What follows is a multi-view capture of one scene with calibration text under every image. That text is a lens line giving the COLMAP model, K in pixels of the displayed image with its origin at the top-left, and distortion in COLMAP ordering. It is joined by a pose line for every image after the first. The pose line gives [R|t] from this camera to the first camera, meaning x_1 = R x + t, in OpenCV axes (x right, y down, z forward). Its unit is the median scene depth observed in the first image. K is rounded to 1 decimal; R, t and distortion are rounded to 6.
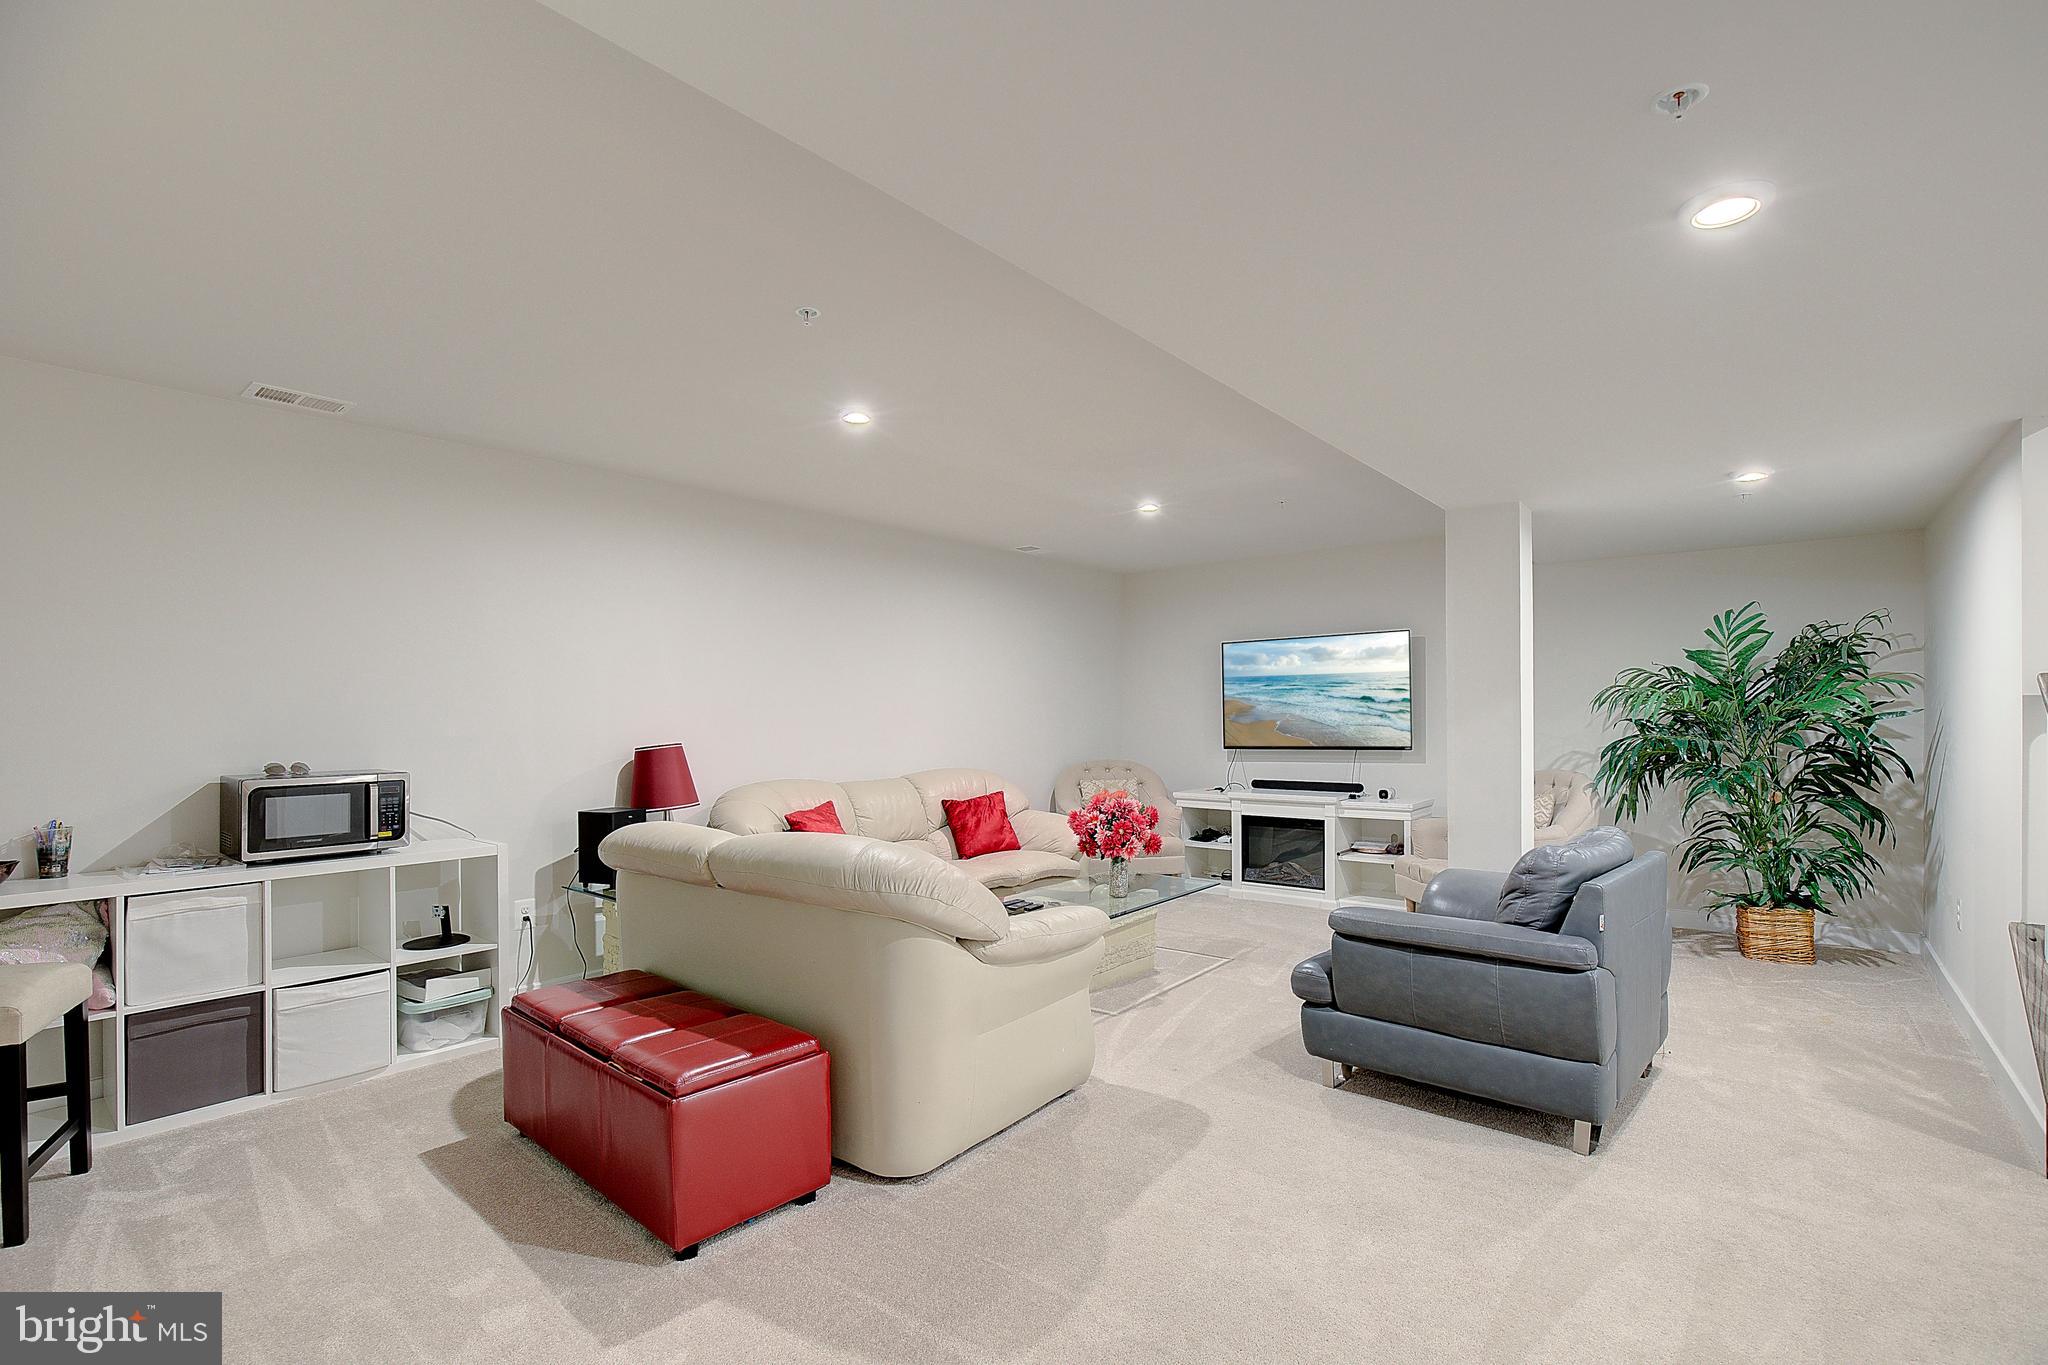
lens RADIAL K [[915.0, 0, 1024.9], [0, 915.0, 737.7], [0, 0, 1]] dist [0.017556, -0.000005]
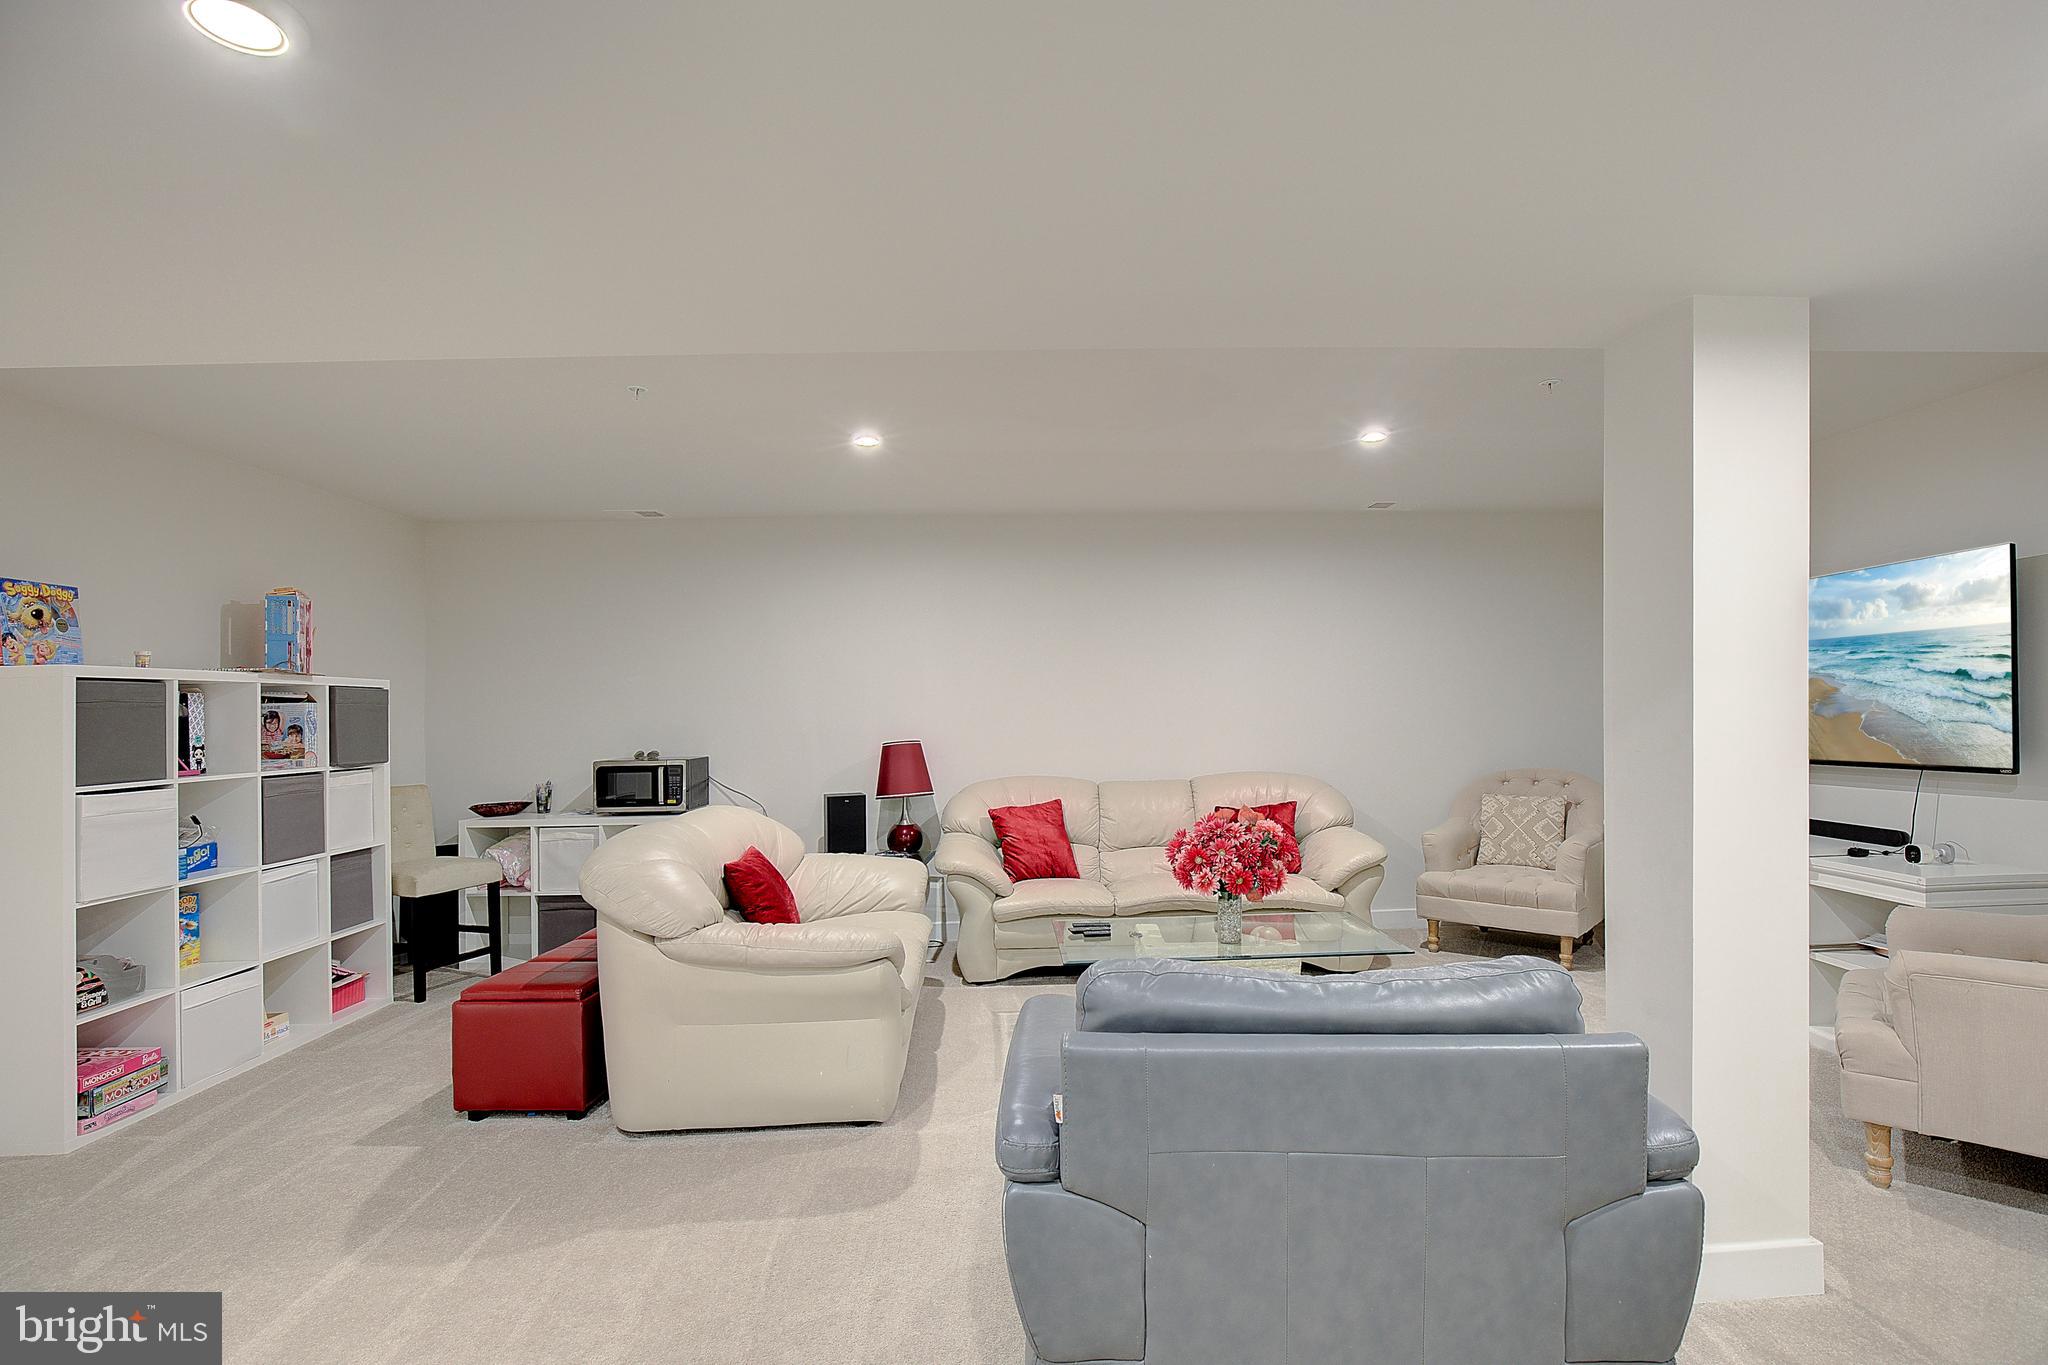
lens RADIAL K [[945.7, 0, 1047.2], [0, 945.7, 696.2], [0, 0, 1]] dist [-0.014421, -0.000070]
pose [[0.675380, -0.016481, -0.737286, 0.461111], [-0.002508, 0.999693, -0.024644, -0.015454], [0.737465, 0.018494, 0.675132, 0.241810]]
